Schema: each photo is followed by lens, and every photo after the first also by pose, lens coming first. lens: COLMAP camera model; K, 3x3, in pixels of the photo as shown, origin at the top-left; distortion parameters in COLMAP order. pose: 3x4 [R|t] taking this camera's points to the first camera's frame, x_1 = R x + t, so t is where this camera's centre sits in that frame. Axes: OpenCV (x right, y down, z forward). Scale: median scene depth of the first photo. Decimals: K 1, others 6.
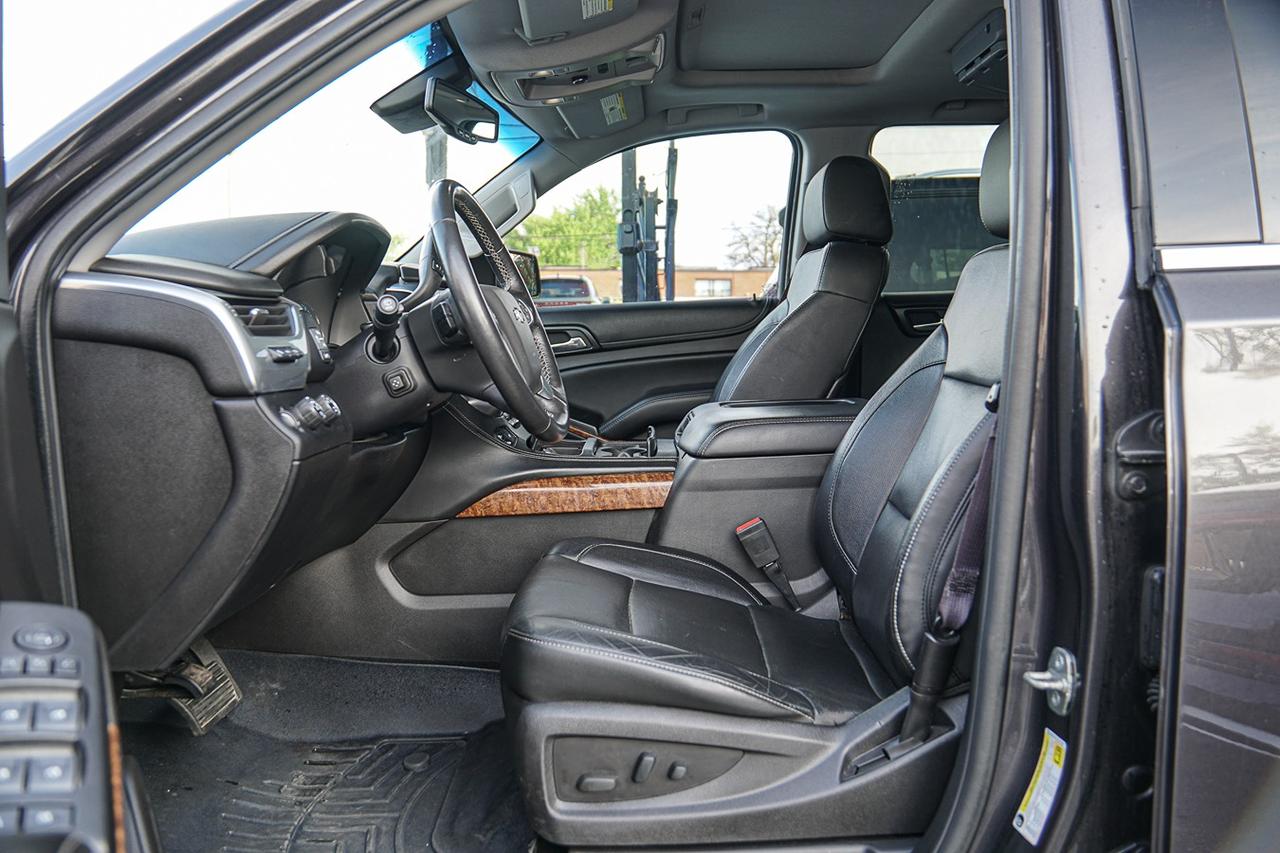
lens RADIAL K [[1037.7, 0, 611.5], [0, 1037.7, 429.6], [0, 0, 1]] dist [-0.136380, 0.145870]
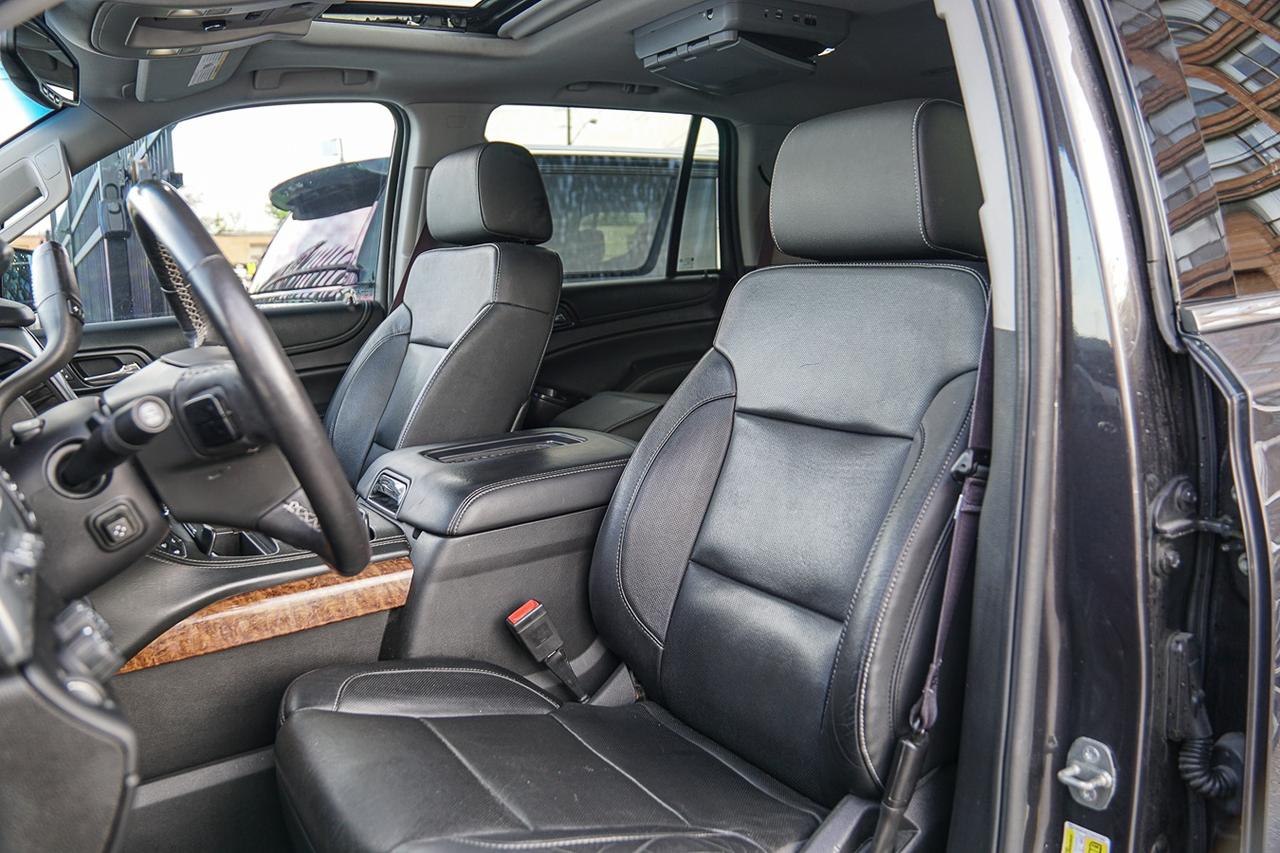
lens RADIAL K [[1032.5, 0, 640.0], [0, 1032.5, 426.5], [0, 0, 1]] dist [-0.151471, 0.138875]
pose [[0.824361, -0.100888, 0.557001, -0.214398], [0.079803, 0.994875, 0.062090, -0.090013], [-0.560411, -0.006734, 0.828187, 0.276390]]
